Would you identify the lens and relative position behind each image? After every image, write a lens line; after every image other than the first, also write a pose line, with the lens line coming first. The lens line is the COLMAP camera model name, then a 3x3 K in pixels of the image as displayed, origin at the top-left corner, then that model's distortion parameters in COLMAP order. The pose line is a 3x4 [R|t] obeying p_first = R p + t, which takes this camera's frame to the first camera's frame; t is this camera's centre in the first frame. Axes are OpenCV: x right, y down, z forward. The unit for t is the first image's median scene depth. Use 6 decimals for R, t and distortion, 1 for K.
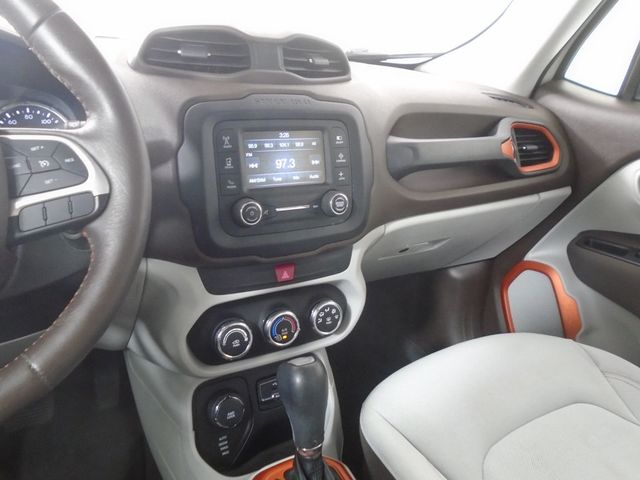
lens RADIAL K [[489.5, 0, 317.4], [0, 489.5, 236.4], [0, 0, 1]] dist [-0.008109, -0.000667]
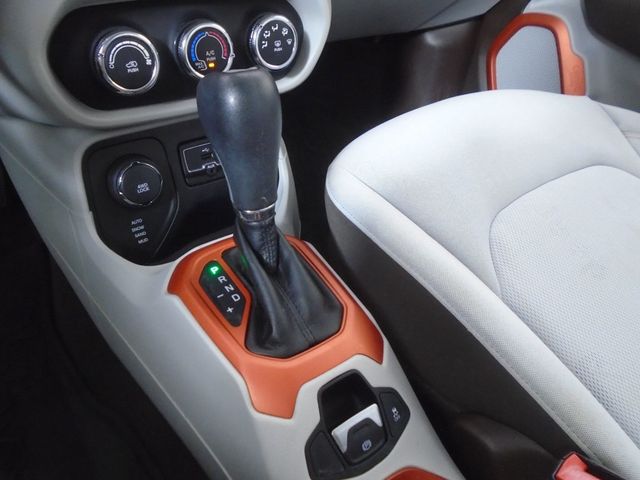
lens RADIAL K [[489.5, 0, 317.4], [0, 489.5, 236.4], [0, 0, 1]] dist [-0.008109, -0.000667]
pose [[0.993666, -0.041633, 0.104373, -0.004088], [0.005538, 0.945848, 0.324564, 0.228068], [-0.112234, -0.321930, 0.940088, 0.320599]]
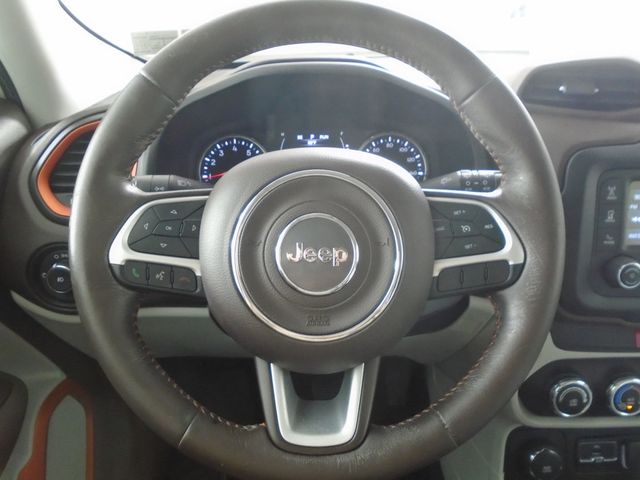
lens RADIAL K [[489.5, 0, 317.4], [0, 489.5, 236.4], [0, 0, 1]] dist [-0.008109, -0.000667]
pose [[0.877789, 0.129913, -0.461096, -0.211330], [-0.114634, 0.991525, 0.061132, -0.095112], [0.465130, -0.000804, 0.885242, -0.040048]]
